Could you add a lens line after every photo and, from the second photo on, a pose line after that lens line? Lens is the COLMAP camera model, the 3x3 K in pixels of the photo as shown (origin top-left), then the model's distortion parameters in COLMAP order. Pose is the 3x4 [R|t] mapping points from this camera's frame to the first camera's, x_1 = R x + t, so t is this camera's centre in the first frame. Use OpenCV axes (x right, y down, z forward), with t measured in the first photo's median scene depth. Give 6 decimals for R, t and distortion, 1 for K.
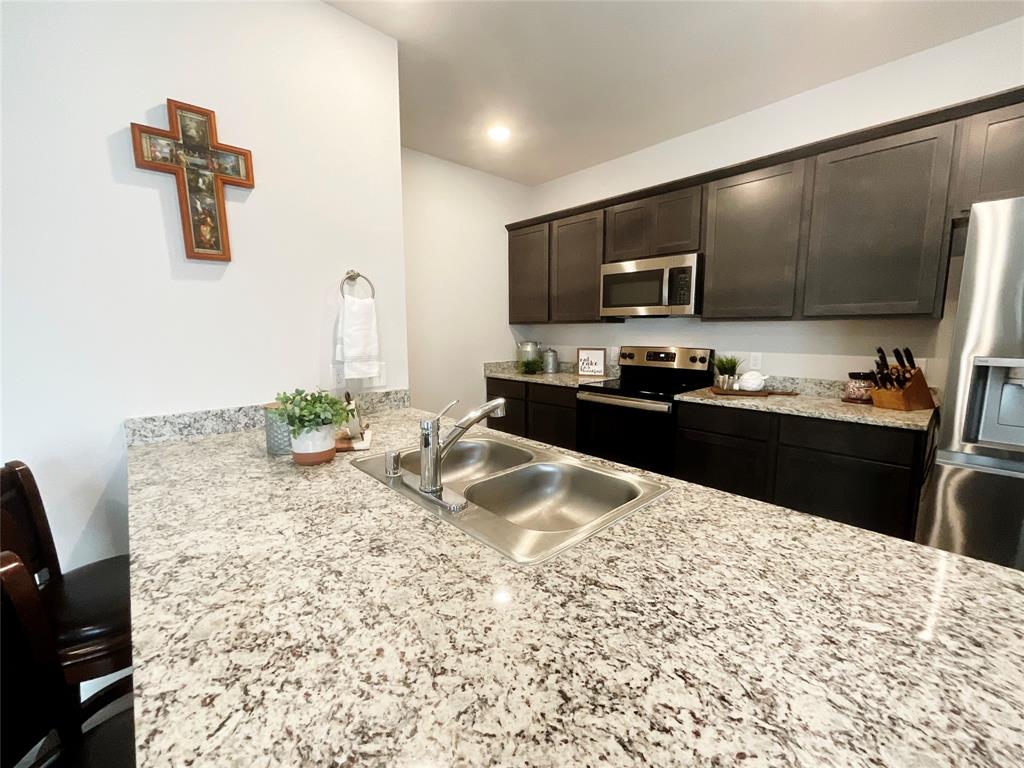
lens RADIAL K [[416.8, 0, 513.0], [0, 416.8, 384.3], [0, 0, 1]] dist [-0.001301, 0.000468]
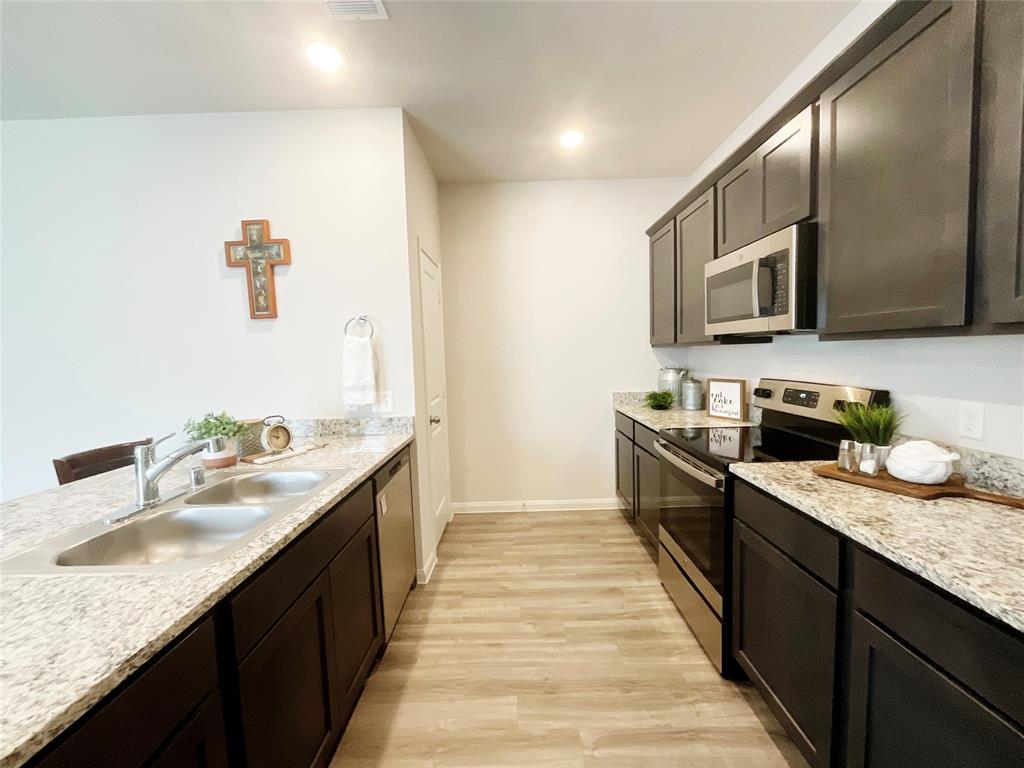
lens RADIAL K [[416.8, 0, 512.6], [0, 416.8, 384.2], [0, 0, 1]] dist [-0.001301, 0.000468]
pose [[0.727173, 0.033278, -0.685647, 0.645101], [-0.064256, 0.997739, -0.019723, -0.065111], [0.683440, 0.058399, 0.727667, 0.373728]]
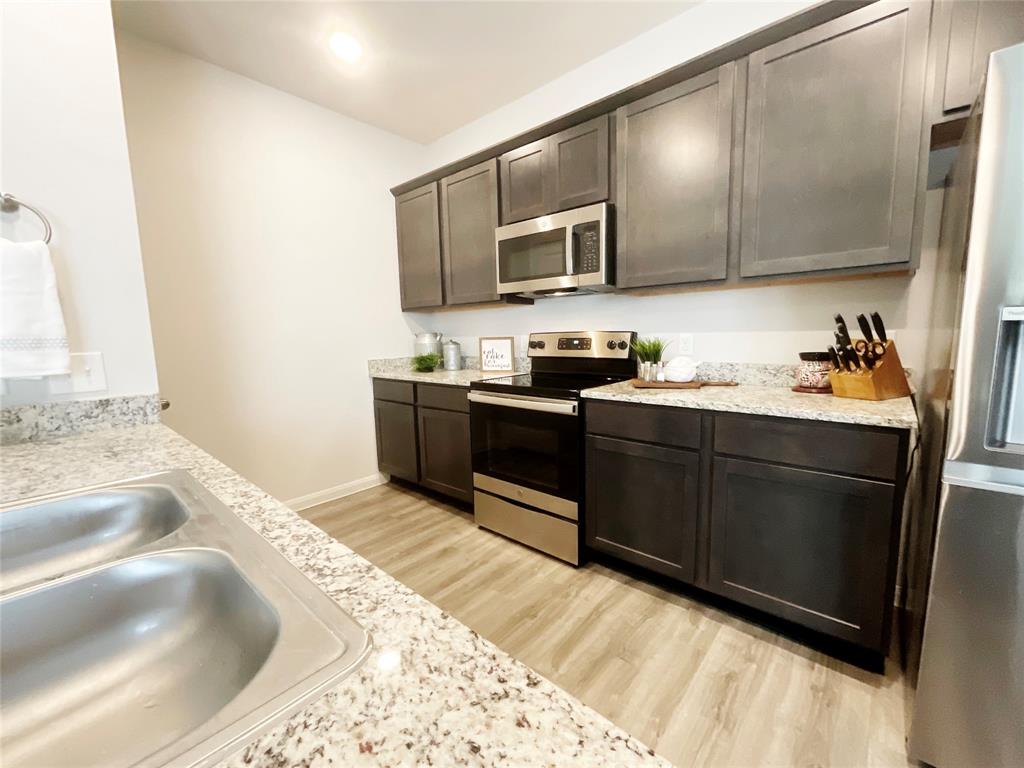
lens RADIAL K [[416.8, 0, 513.3], [0, 416.8, 385.2], [0, 0, 1]] dist [-0.001301, 0.000468]
pose [[0.994864, -0.032156, 0.095974, 0.221268], [0.032879, 0.999442, -0.005967, 0.018447], [-0.095729, 0.009091, 0.995366, 0.305933]]
